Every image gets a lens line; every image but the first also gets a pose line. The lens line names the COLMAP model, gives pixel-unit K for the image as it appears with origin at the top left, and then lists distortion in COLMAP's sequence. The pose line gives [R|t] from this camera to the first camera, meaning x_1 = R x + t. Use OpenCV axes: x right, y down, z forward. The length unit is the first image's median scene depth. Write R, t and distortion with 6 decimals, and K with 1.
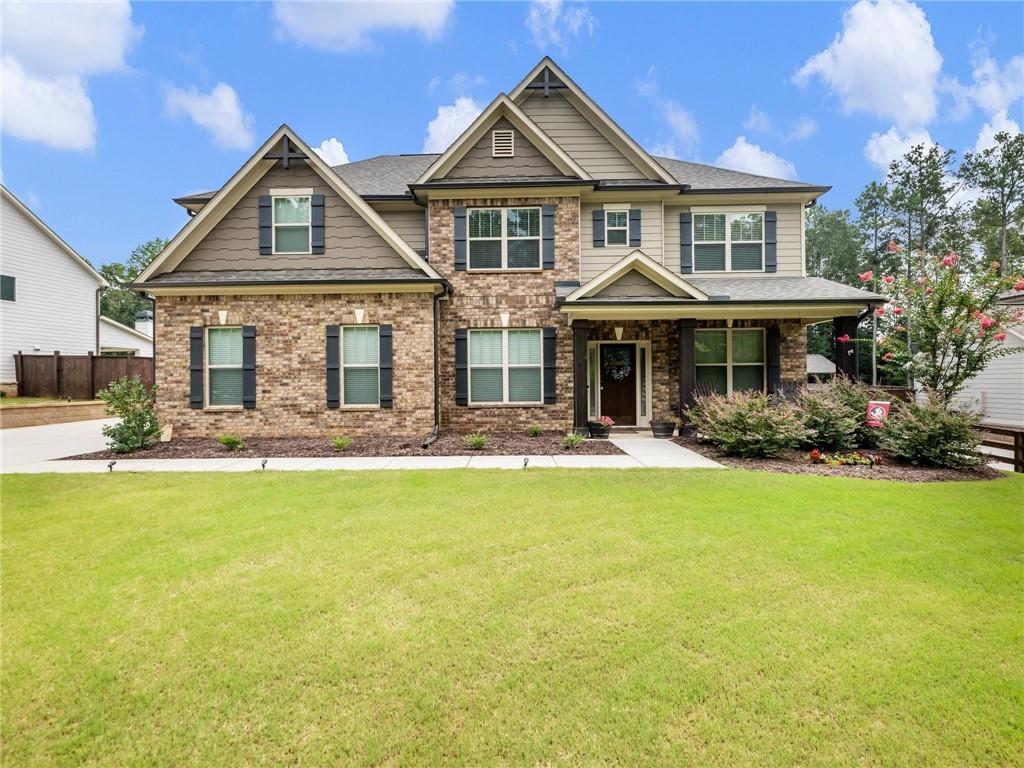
lens RADIAL K [[478.6, 0, 511.2], [0, 478.6, 388.3], [0, 0, 1]] dist [0.001013, -0.000046]
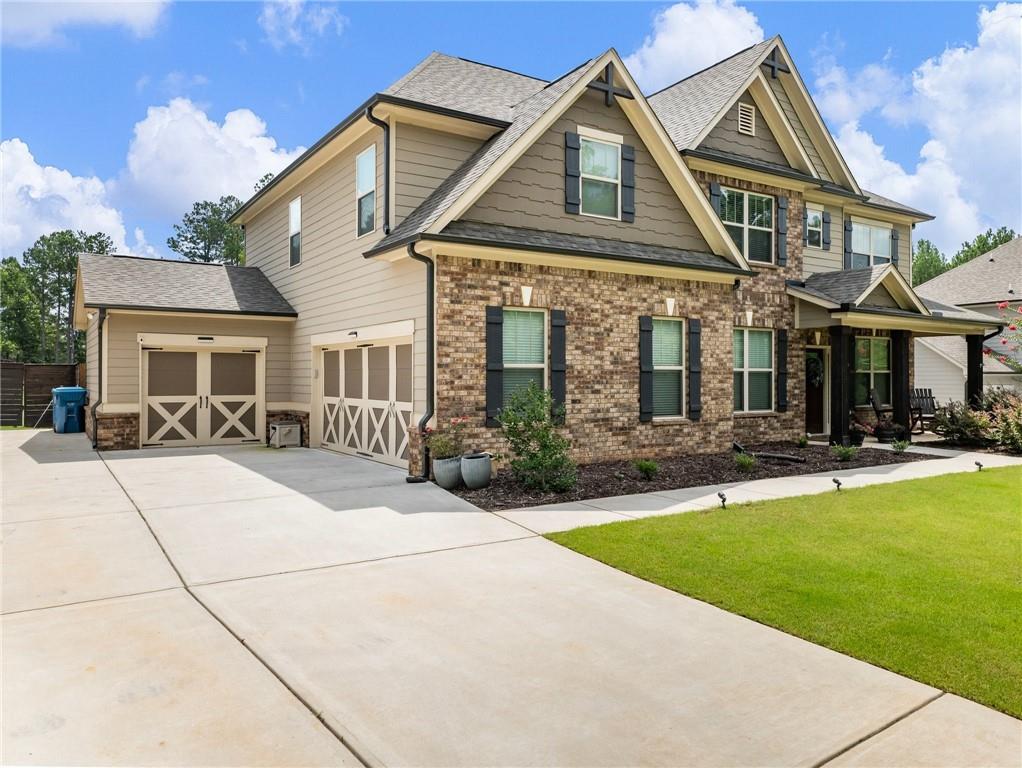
lens RADIAL K [[732.8, 0, 511.0], [0, 732.8, 384.0], [0, 0, 1]] dist [0.004671, 0.000264]
pose [[0.831579, 0.005385, 0.555380, -1.207151], [-0.001241, 0.999969, -0.007839, -0.010750], [-0.555405, 0.005829, 0.831560, 0.124155]]
